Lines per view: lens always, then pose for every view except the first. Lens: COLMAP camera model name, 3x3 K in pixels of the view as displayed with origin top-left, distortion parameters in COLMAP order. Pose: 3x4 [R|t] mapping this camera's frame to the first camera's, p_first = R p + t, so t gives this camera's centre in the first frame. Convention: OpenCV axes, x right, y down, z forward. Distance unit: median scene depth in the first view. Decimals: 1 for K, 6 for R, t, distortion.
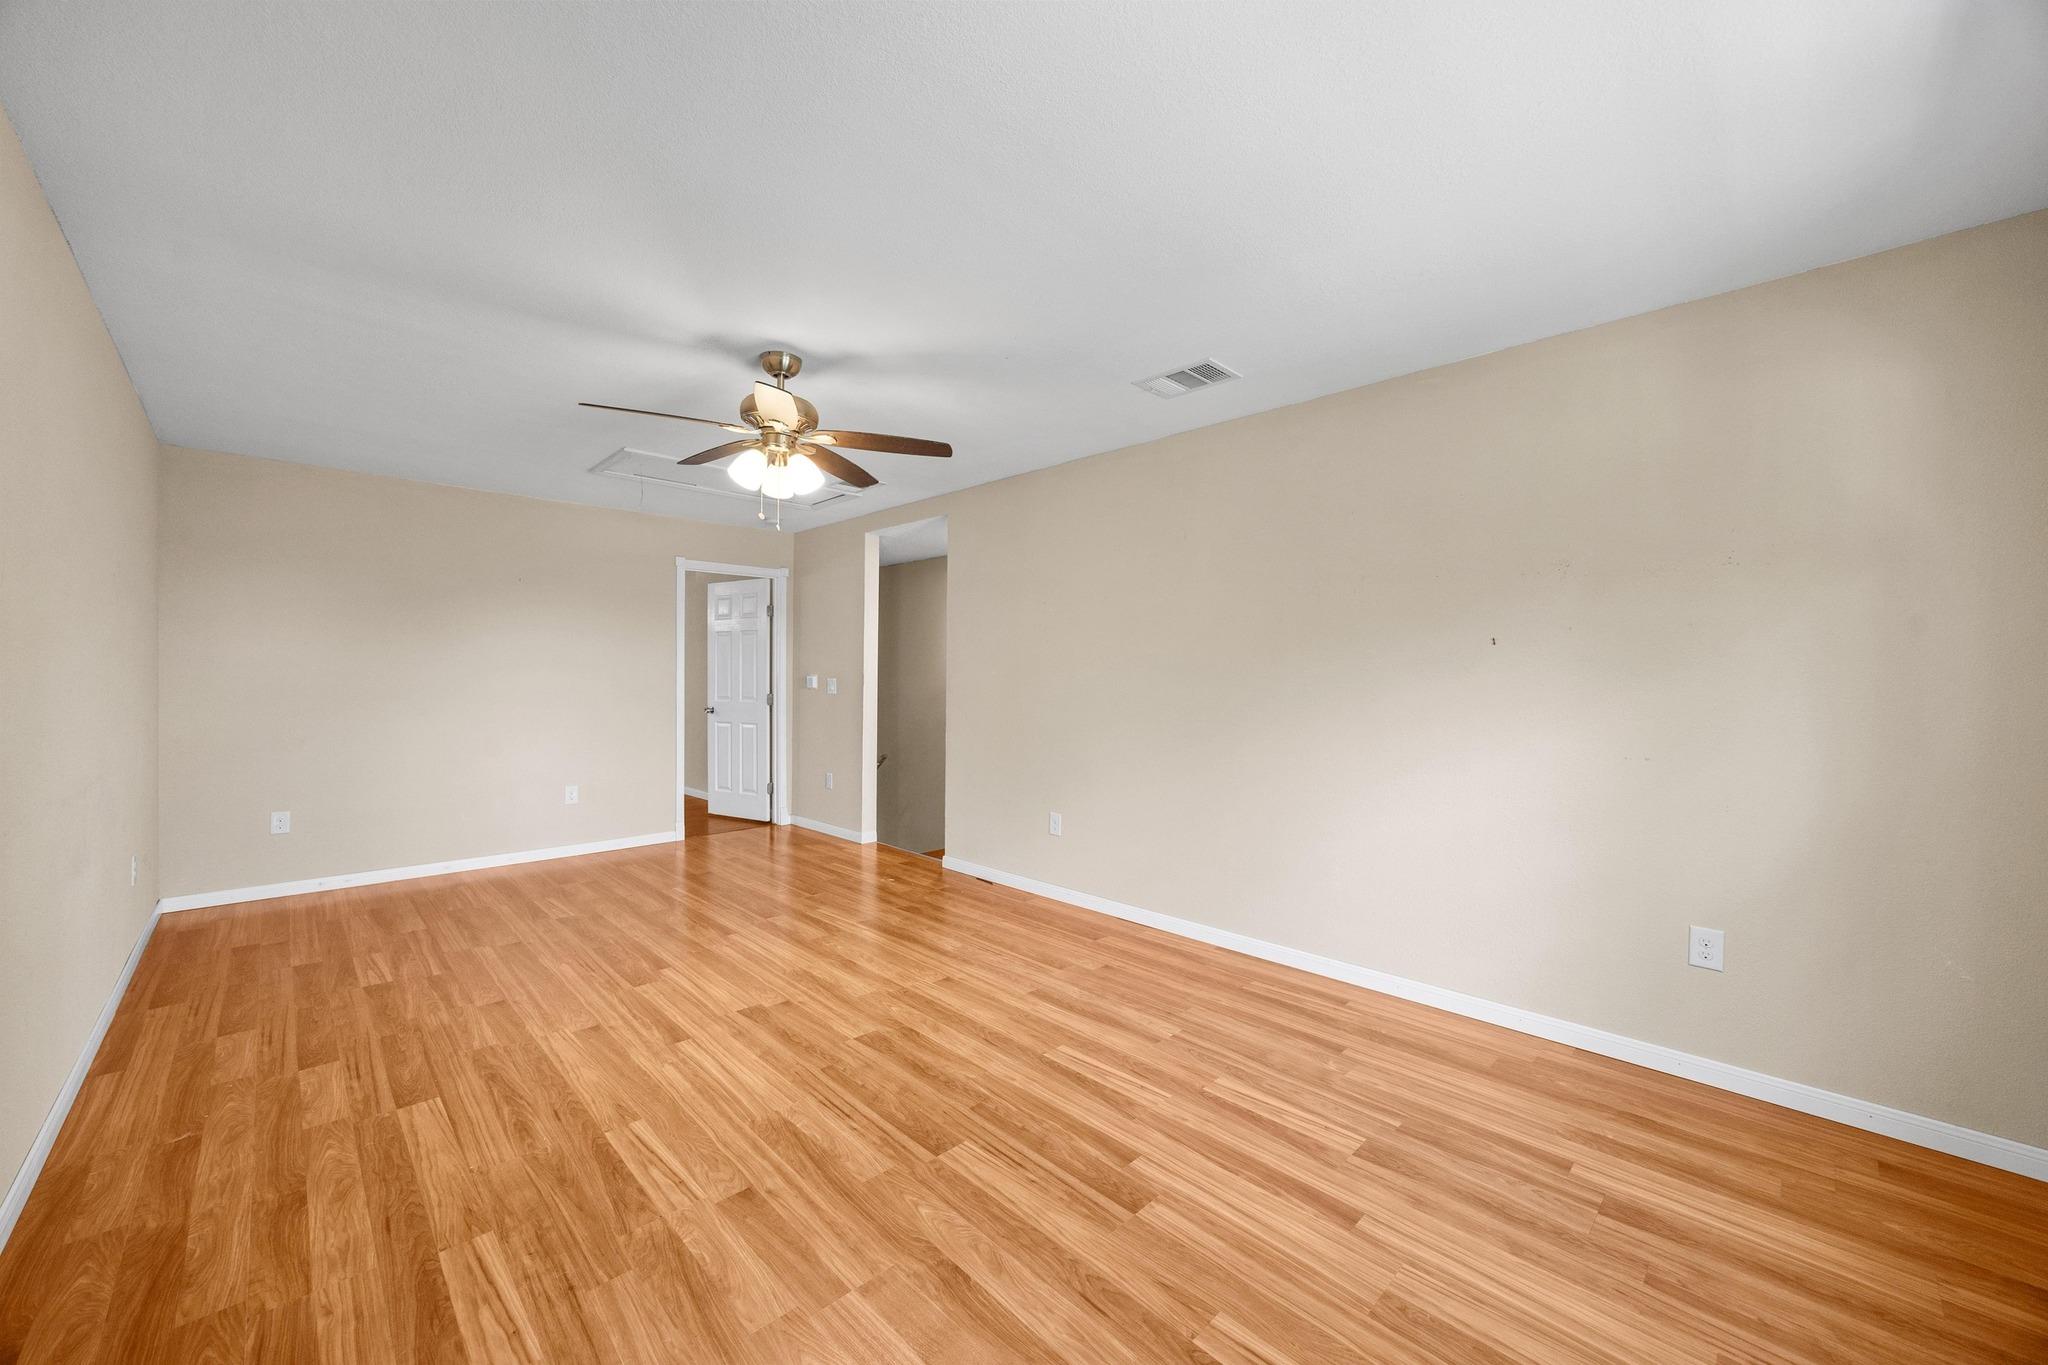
lens RADIAL K [[779.8, 0, 1023.5], [0, 779.8, 668.6], [0, 0, 1]] dist [-0.000676, -0.000071]
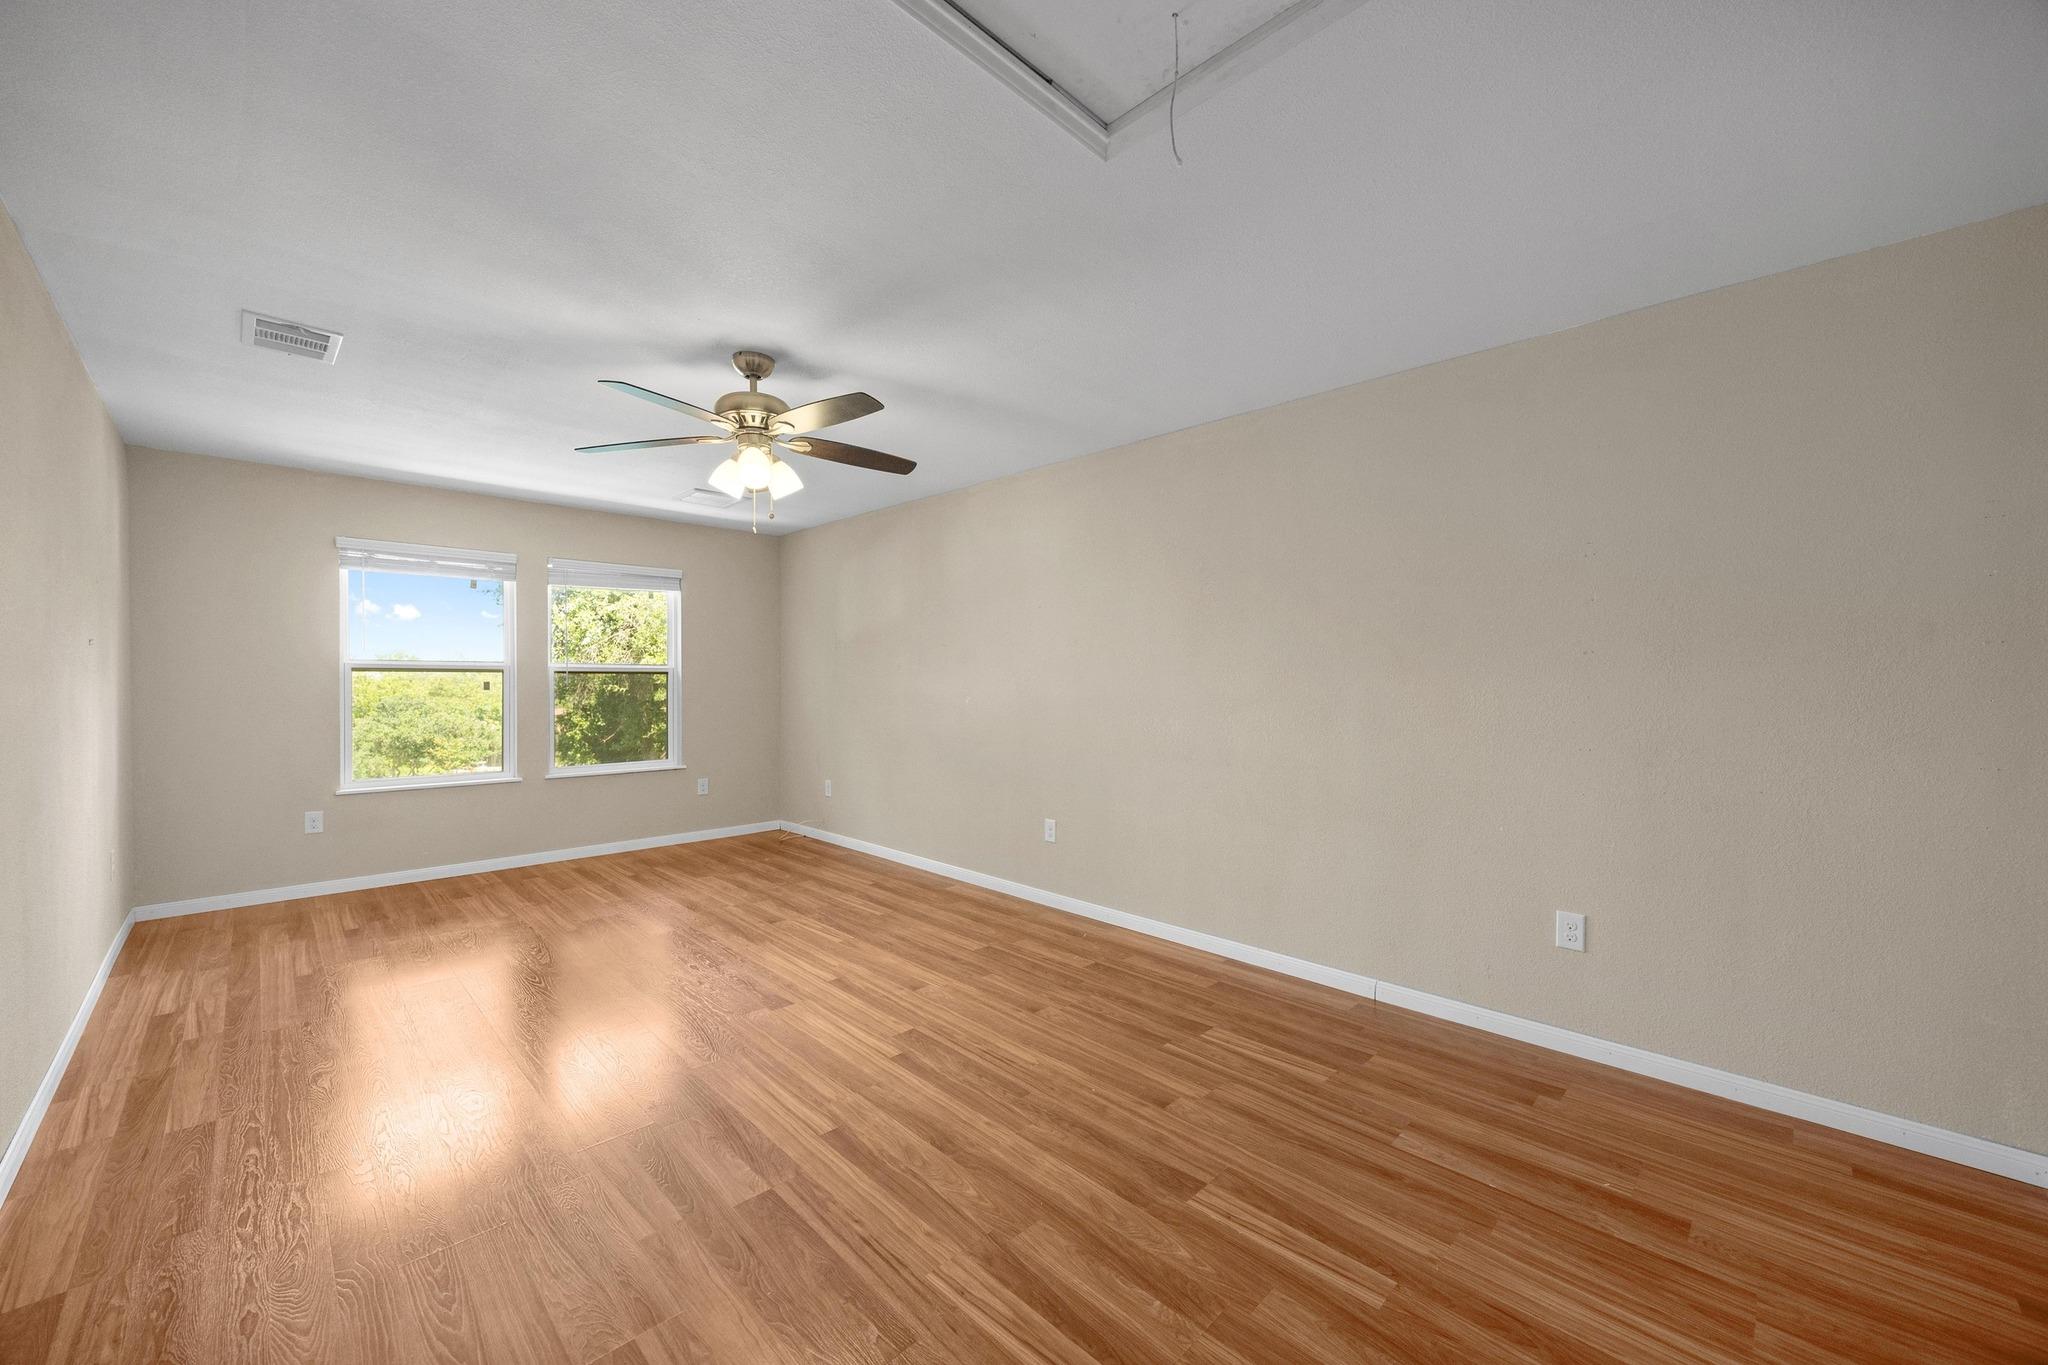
lens RADIAL K [[779.8, 0, 1023.5], [0, 779.8, 668.6], [0, 0, 1]] dist [-0.000676, -0.000071]
pose [[-0.999931, -0.006121, -0.010059, -0.765857], [-0.005819, 0.999537, -0.029862, 0.026169], [0.010237, -0.029801, -0.999503, 2.381453]]
